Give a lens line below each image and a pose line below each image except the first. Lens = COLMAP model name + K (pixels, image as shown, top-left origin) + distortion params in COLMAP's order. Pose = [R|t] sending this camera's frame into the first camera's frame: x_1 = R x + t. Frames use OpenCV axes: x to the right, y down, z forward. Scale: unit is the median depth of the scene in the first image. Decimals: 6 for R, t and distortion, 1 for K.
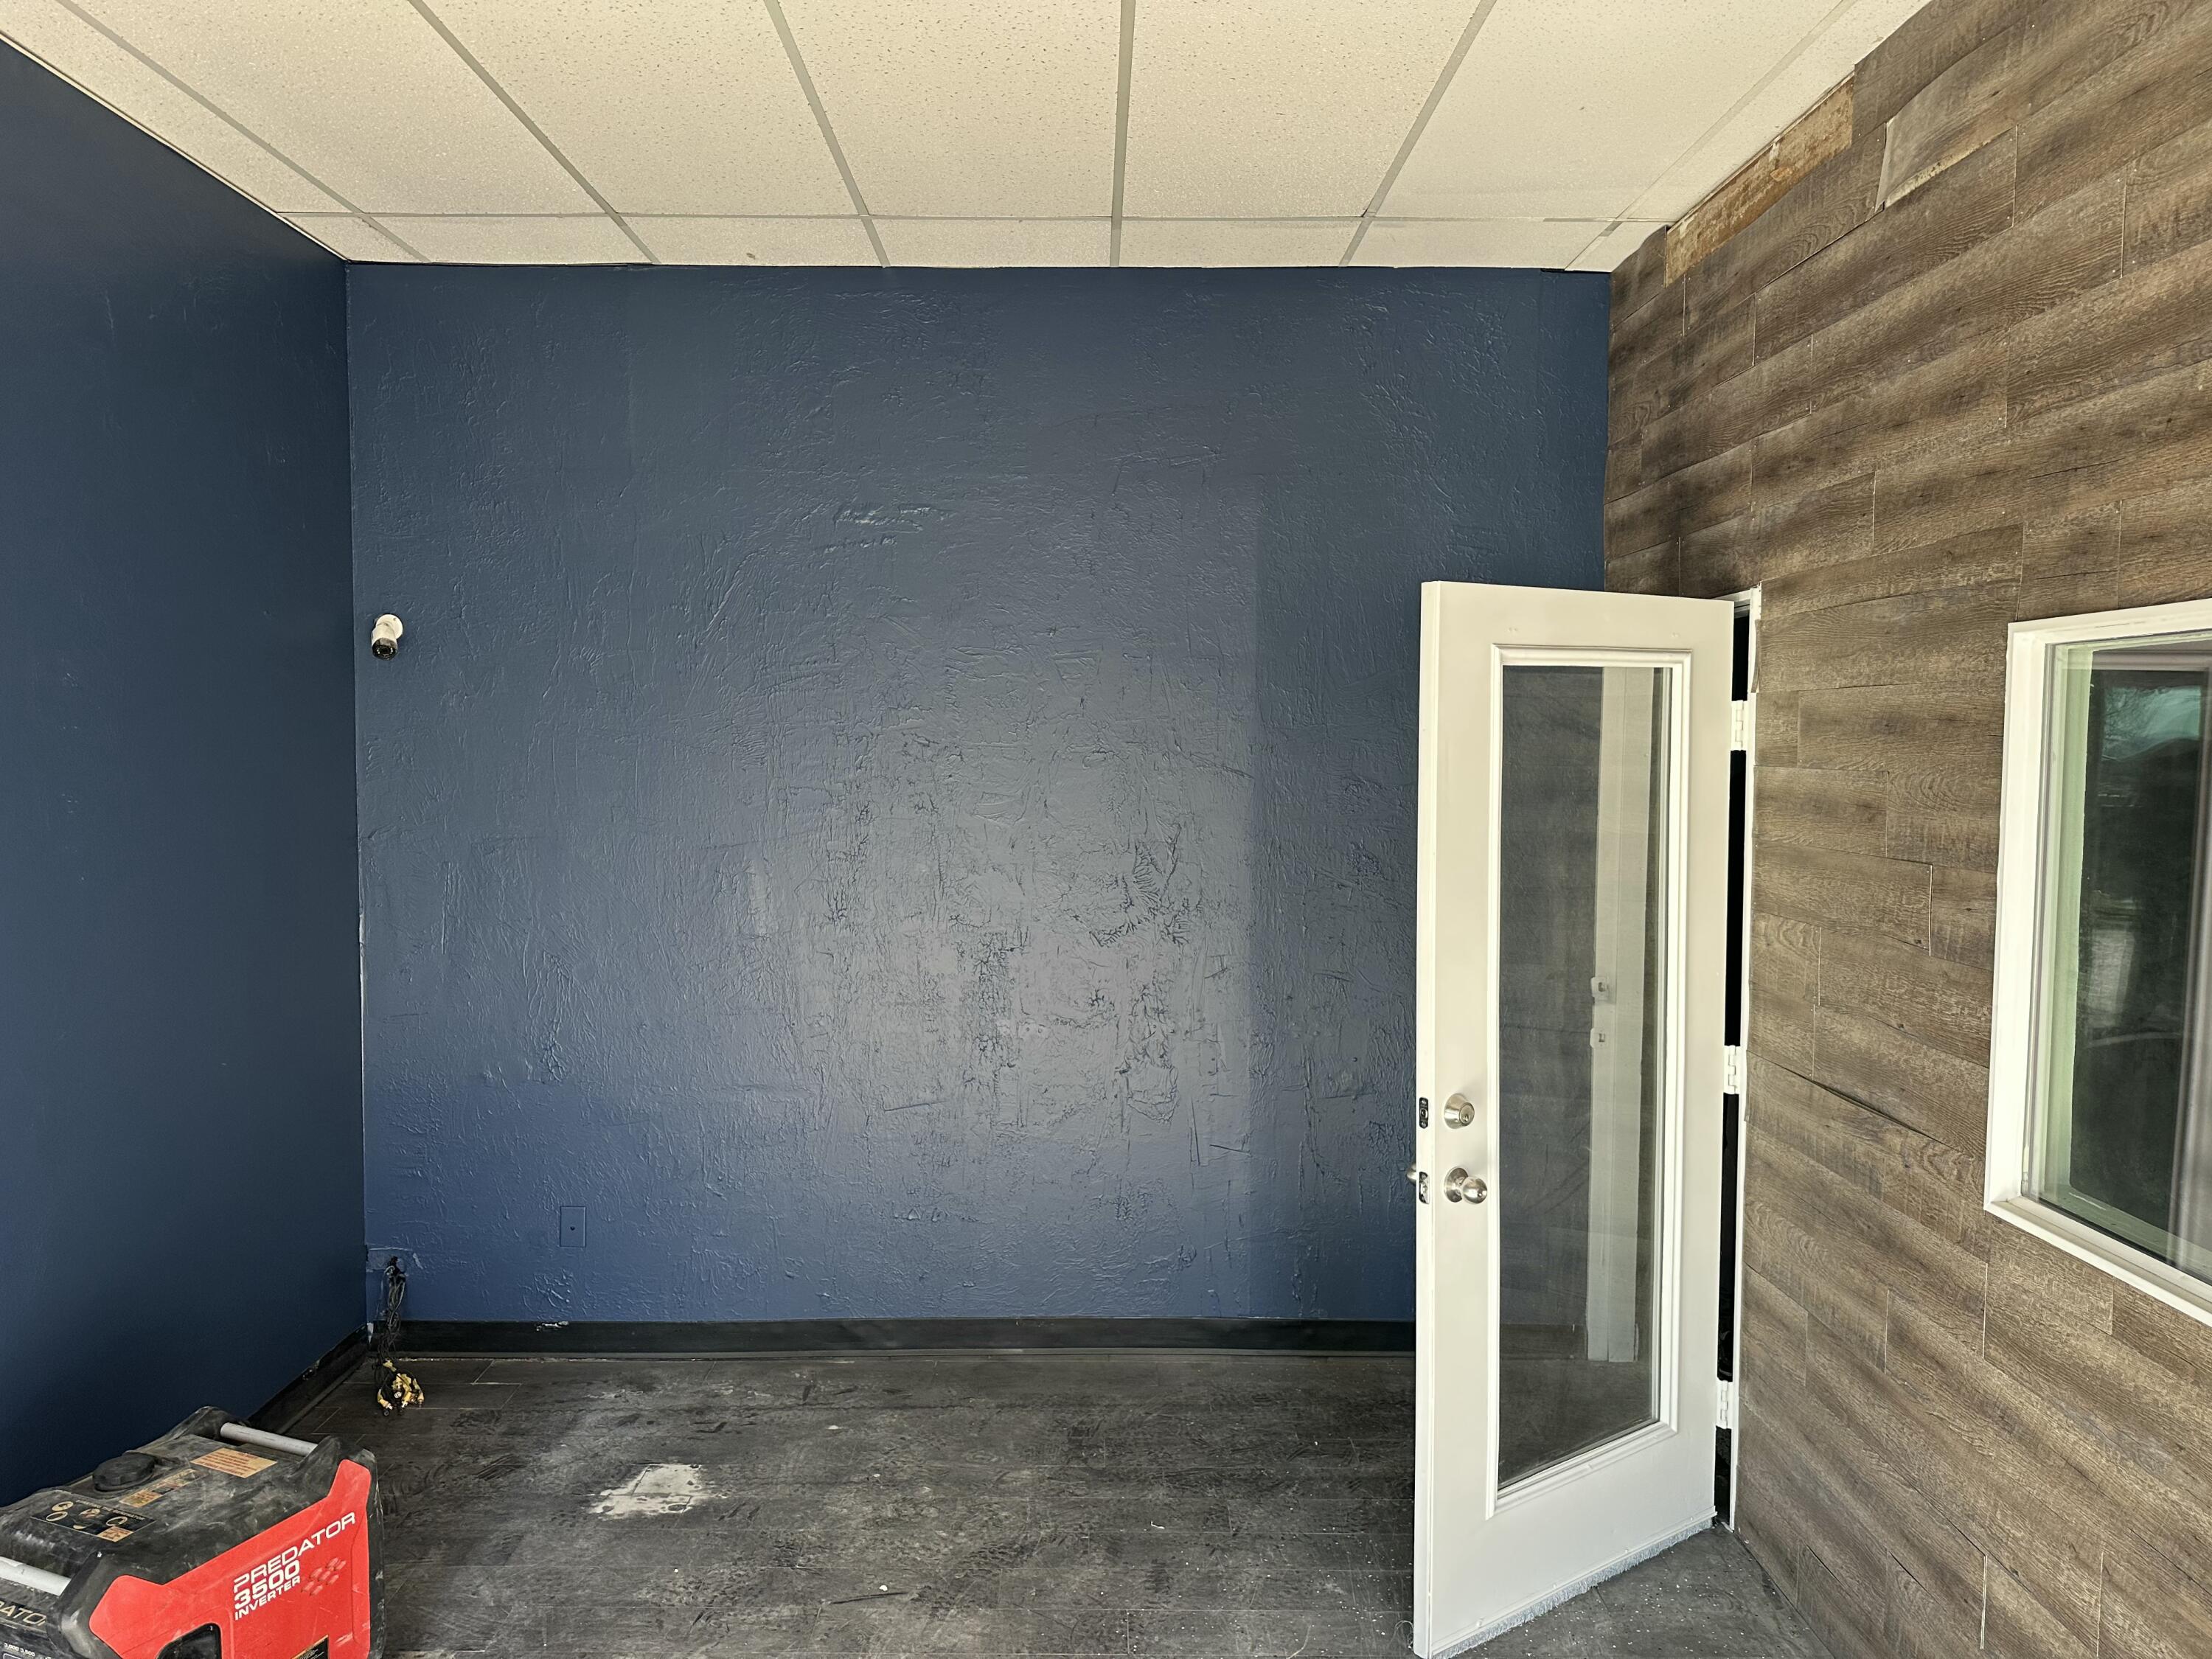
lens RADIAL K [[1576.6, 0, 1083.3], [0, 1576.6, 819.4], [0, 0, 1]] dist [0.081757, -0.077292]
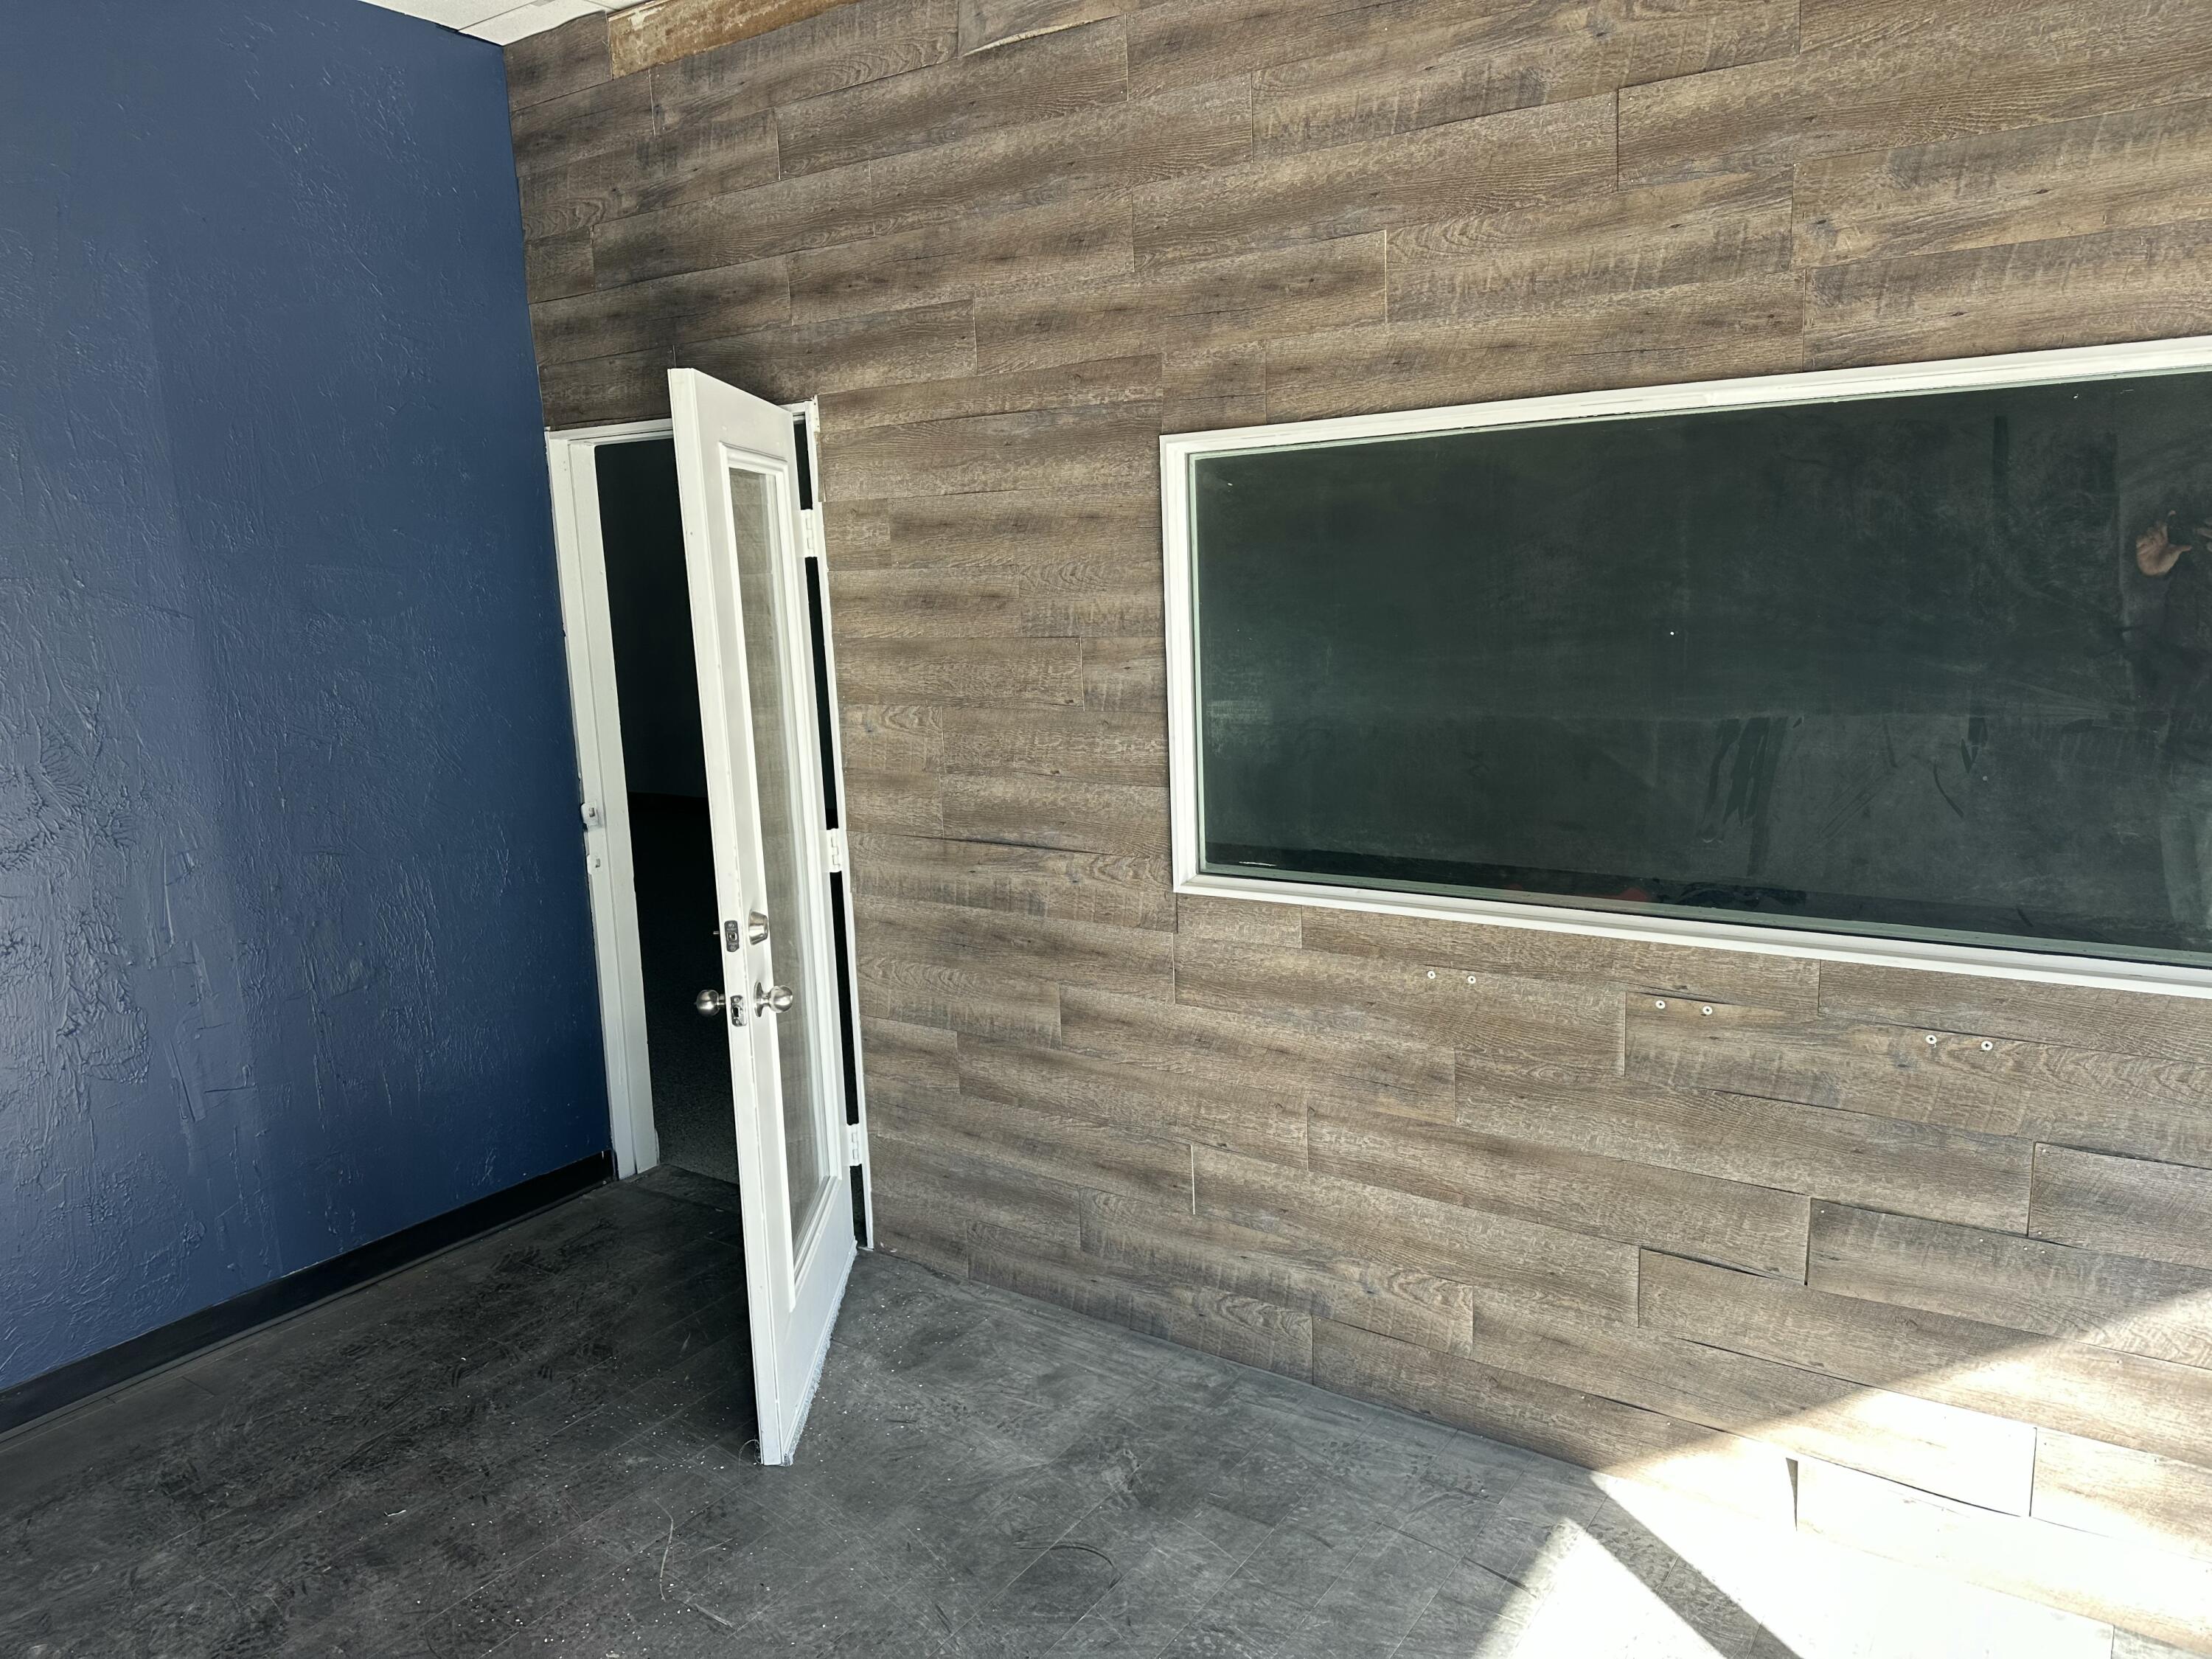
lens RADIAL K [[1576.6, 0, 1093.6], [0, 1576.6, 831.2], [0, 0, 1]] dist [0.081757, -0.077292]
pose [[0.570733, -0.169596, 0.803431, -0.431601], [0.087079, 0.985422, 0.146154, -0.000619], [-0.816505, -0.013452, 0.577181, 0.264903]]
